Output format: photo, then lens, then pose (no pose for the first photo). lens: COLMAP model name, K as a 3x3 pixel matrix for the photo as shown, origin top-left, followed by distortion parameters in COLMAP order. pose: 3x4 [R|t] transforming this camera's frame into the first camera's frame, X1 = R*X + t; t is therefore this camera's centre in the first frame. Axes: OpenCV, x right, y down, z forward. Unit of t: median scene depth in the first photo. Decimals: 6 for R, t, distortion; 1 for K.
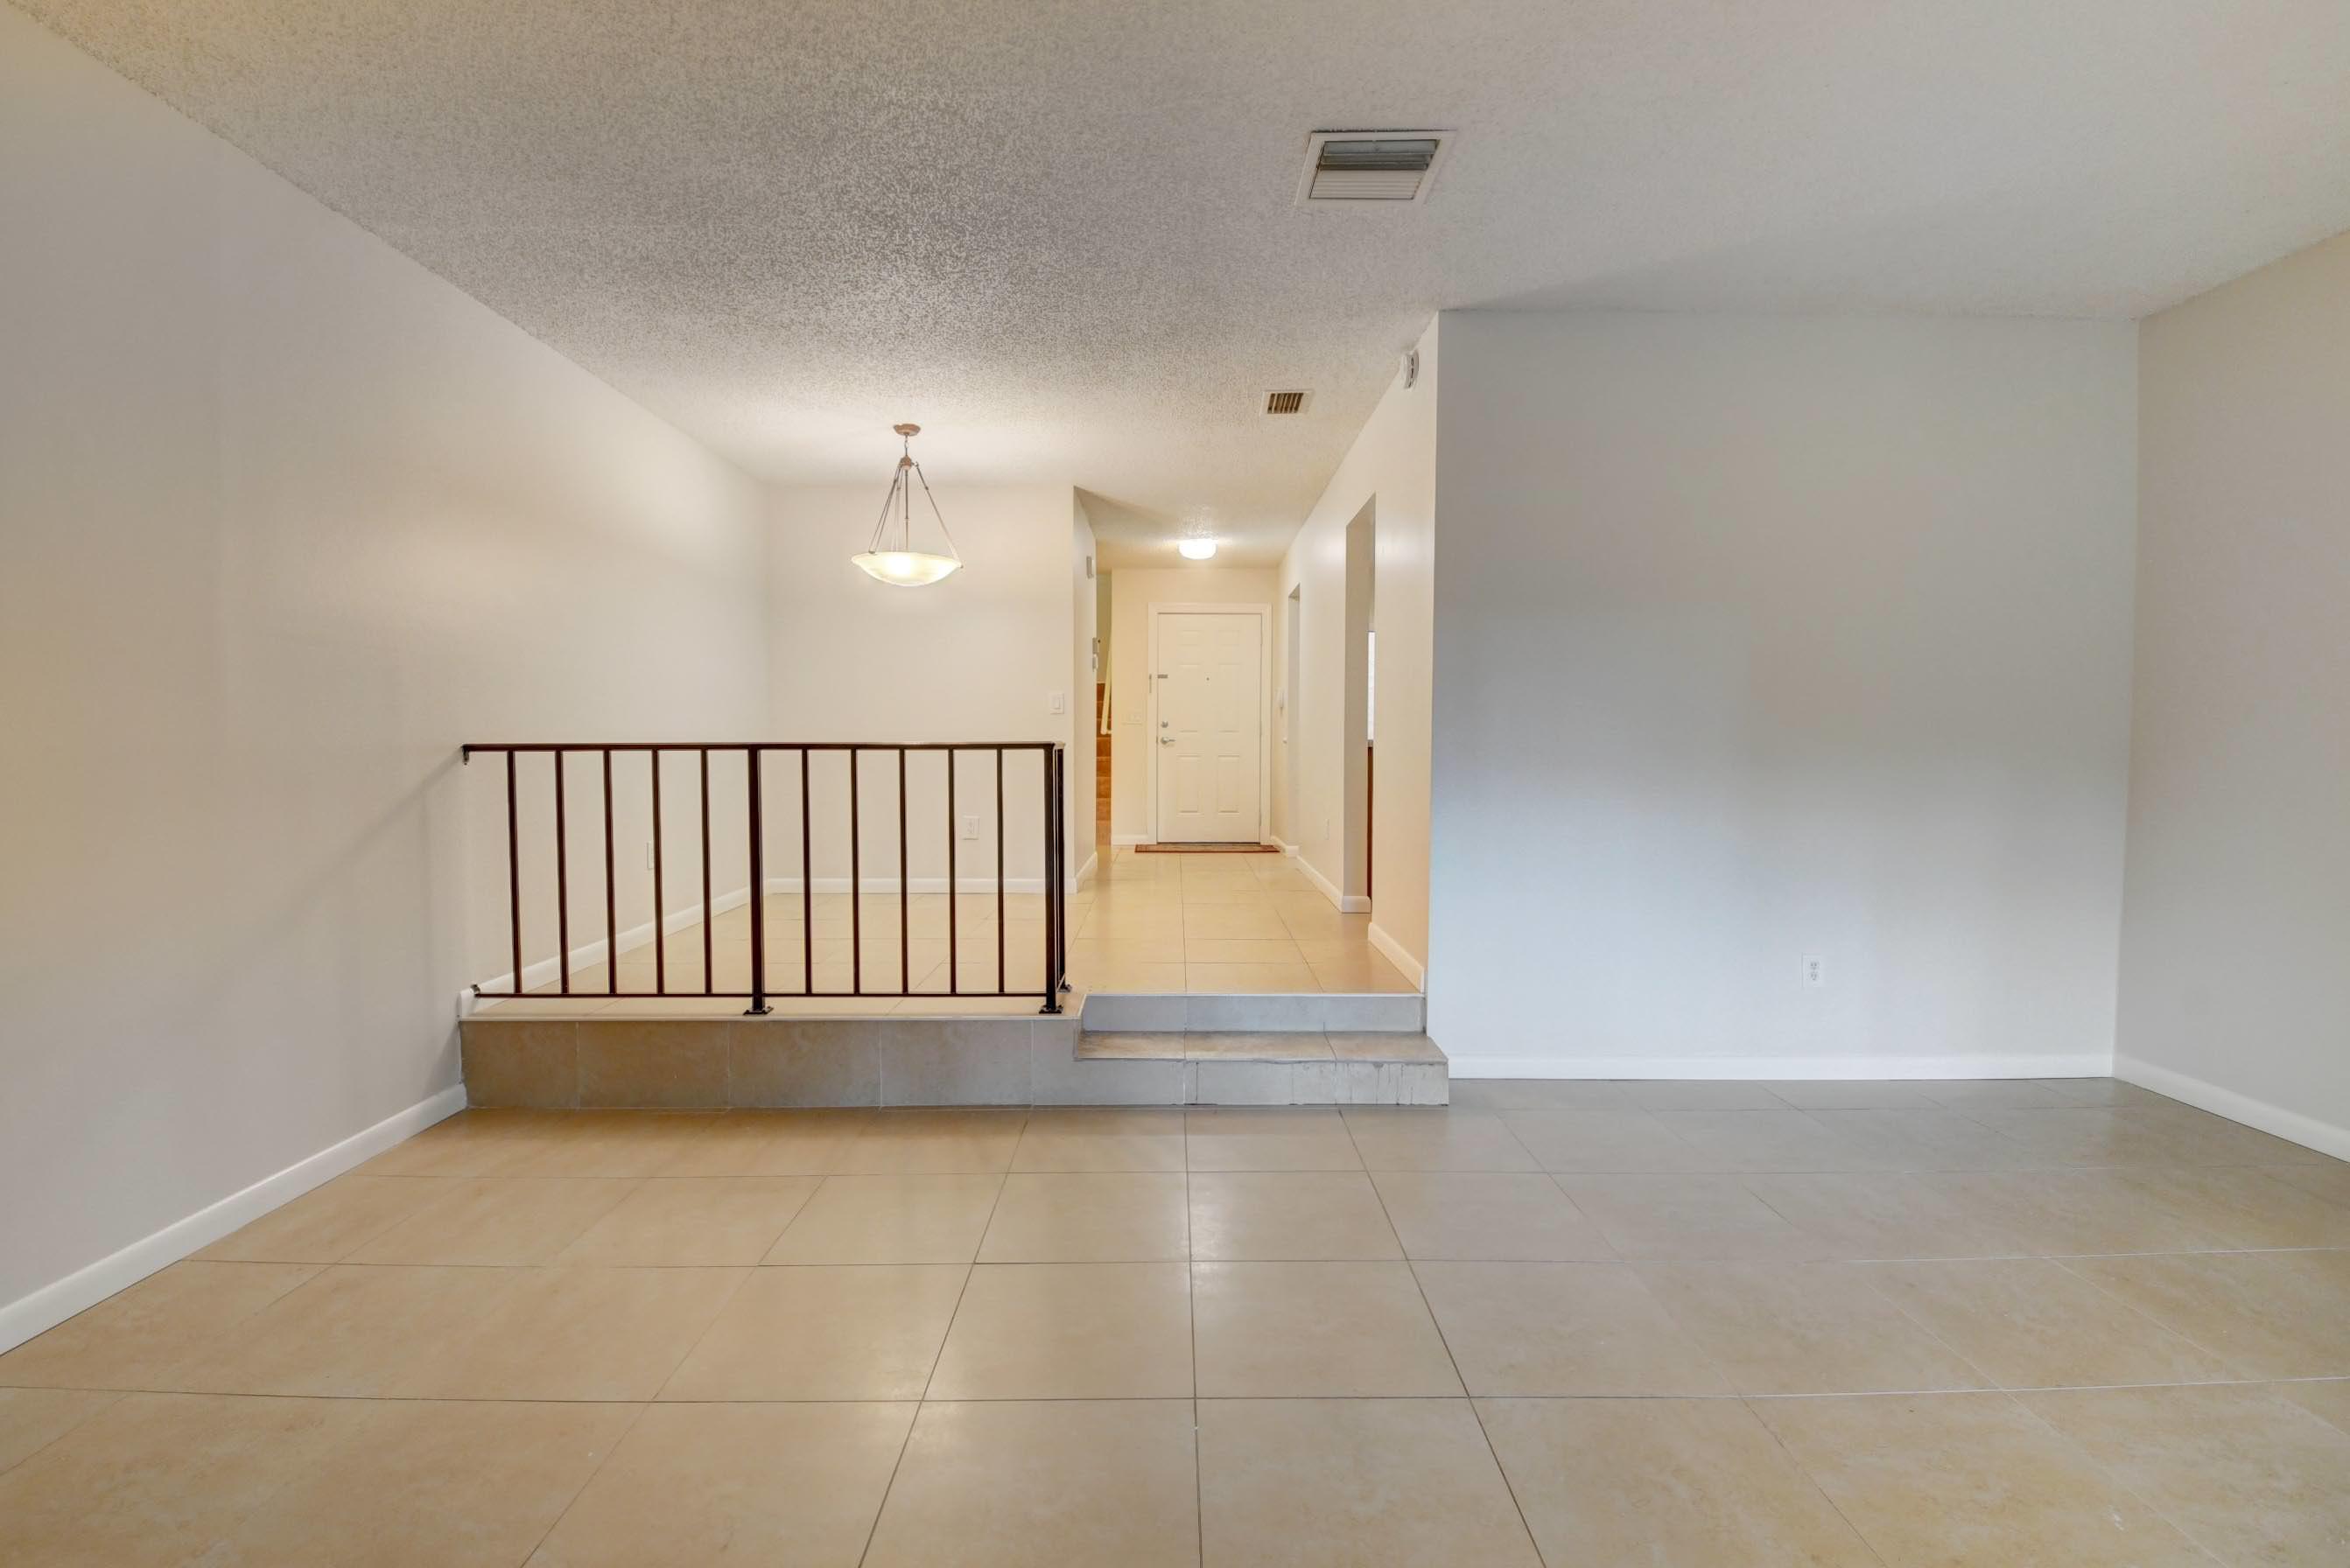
lens RADIAL K [[1034.4, 0, 1162.3], [0, 1034.4, 776.9], [0, 0, 1]] dist [0.023663, -0.038310]
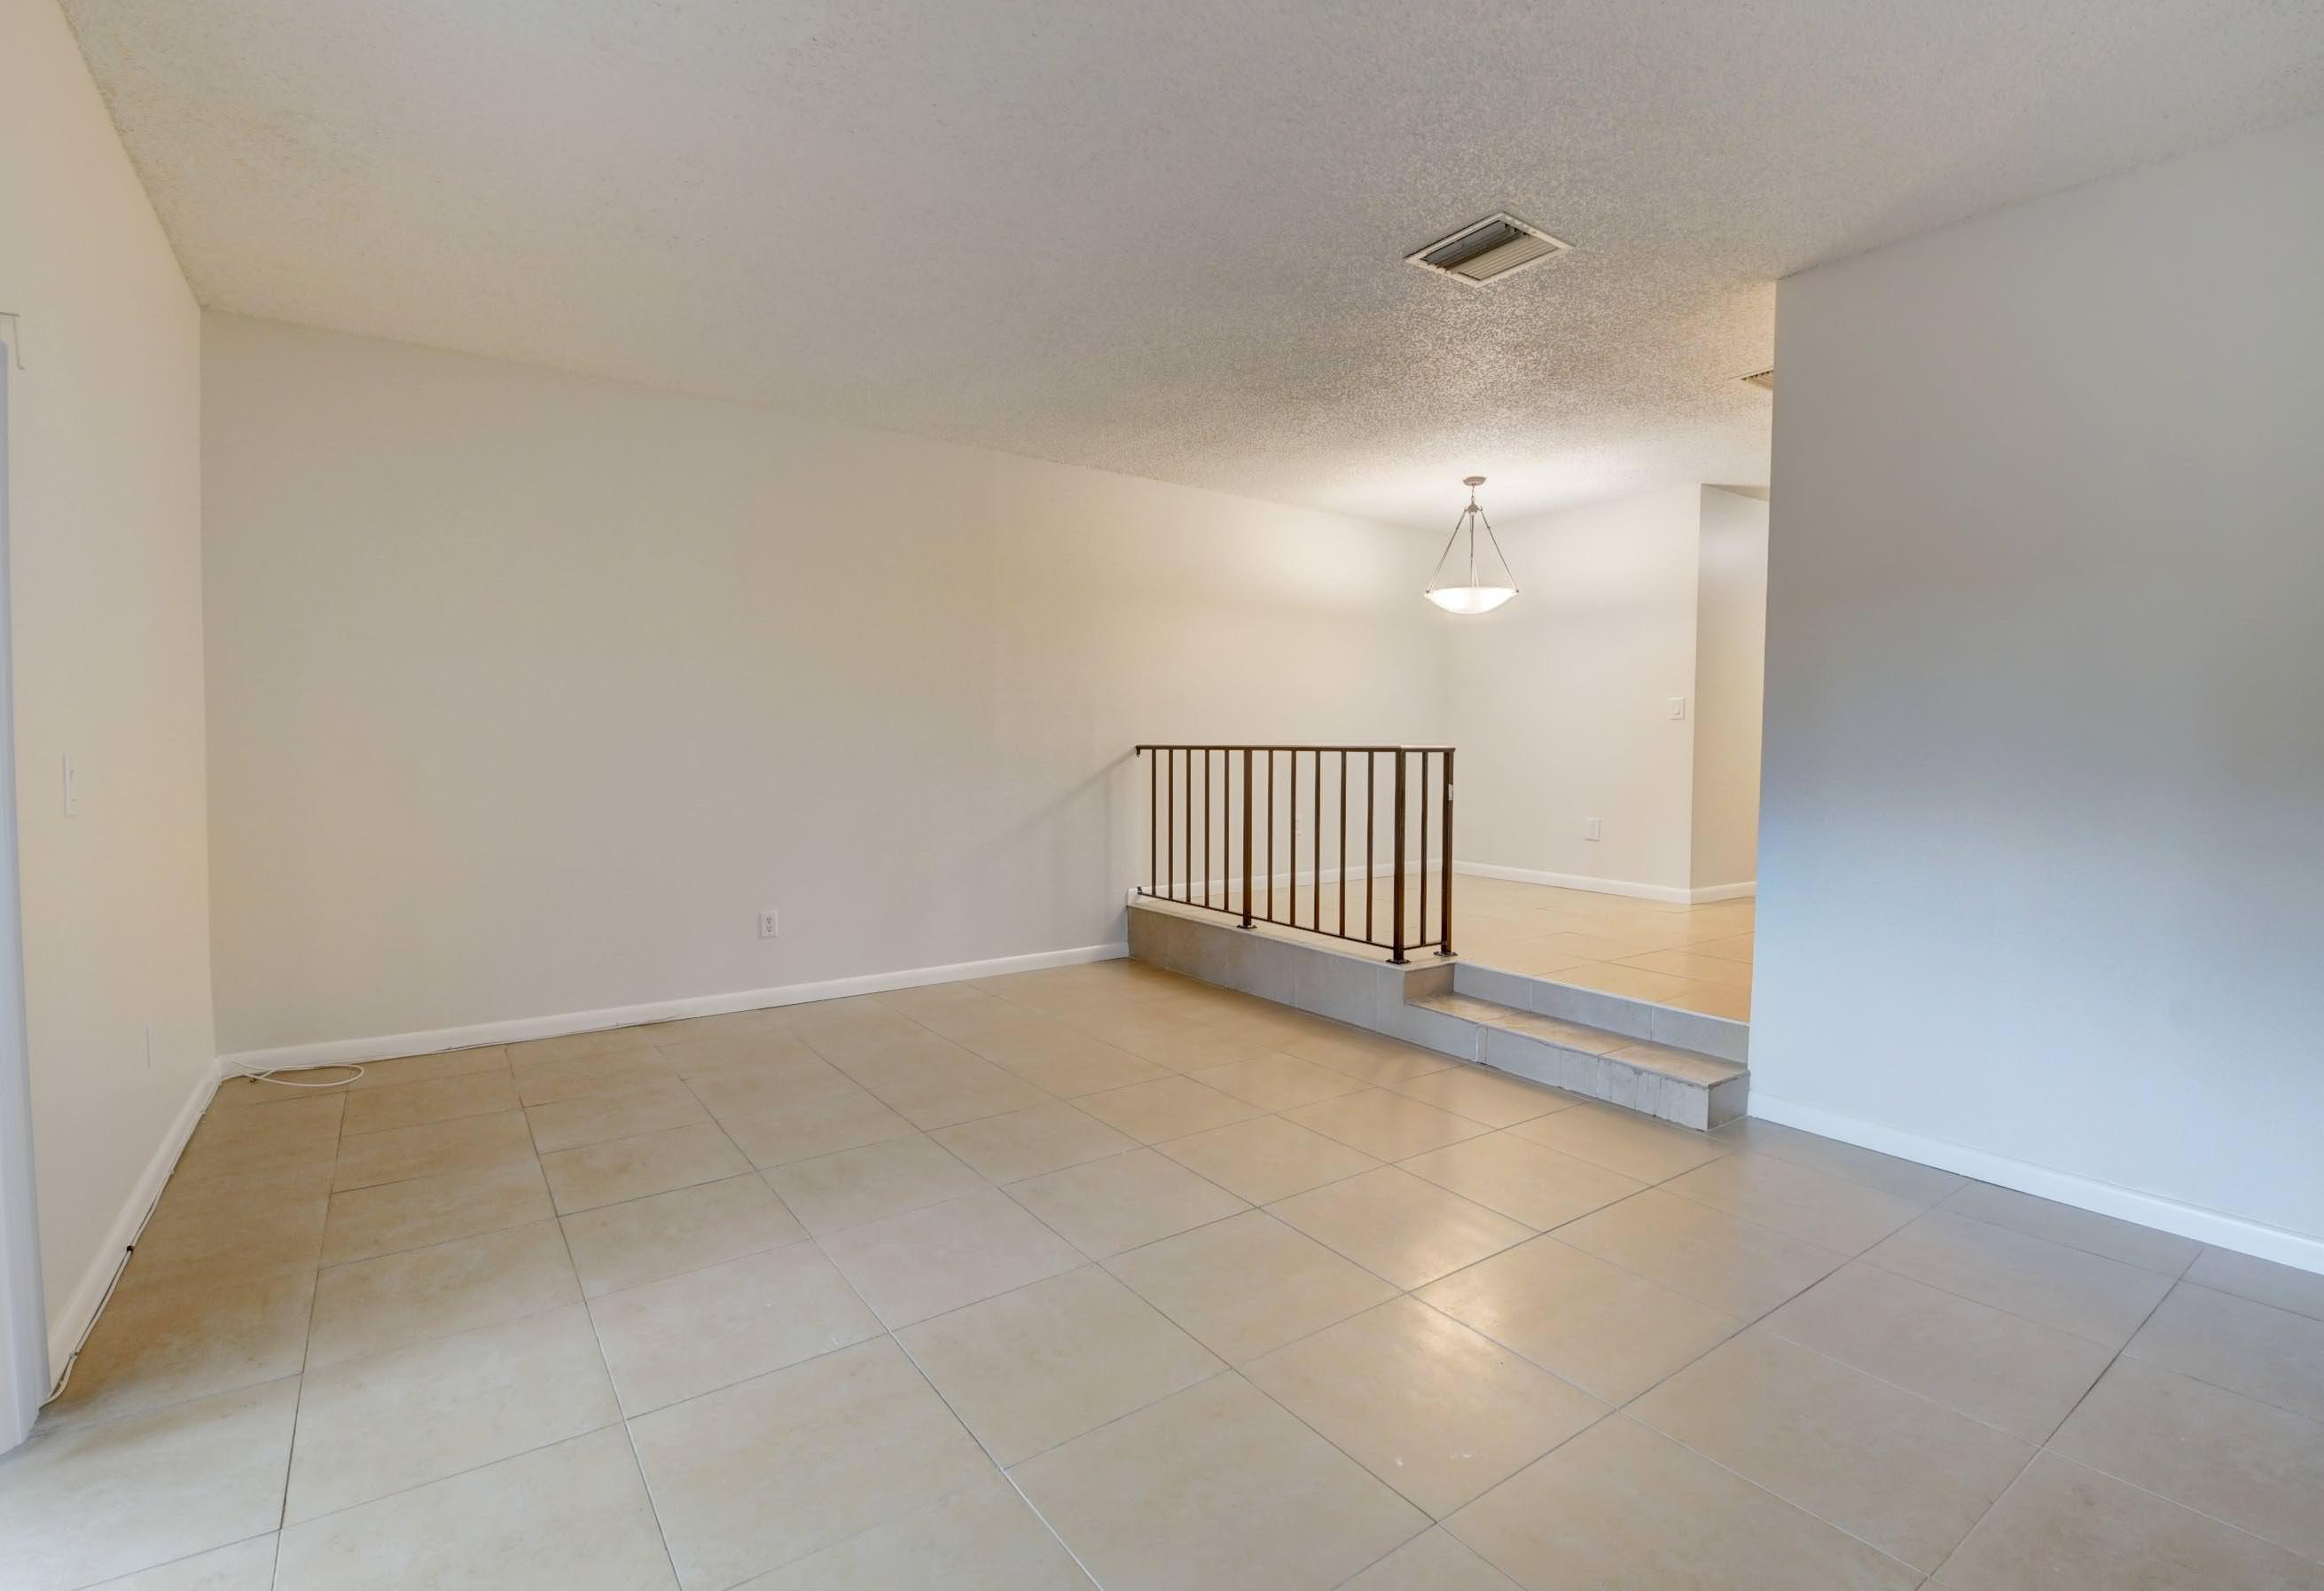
lens RADIAL K [[1063.0, 0, 1119.9], [0, 1063.0, 792.6], [0, 0, 1]] dist [0.001839, 0.000010]
pose [[0.552467, 0.044609, -0.832340, 0.760301], [-0.040464, 0.998825, 0.026674, 0.001523], [0.832552, 0.018943, 0.553623, 0.009910]]
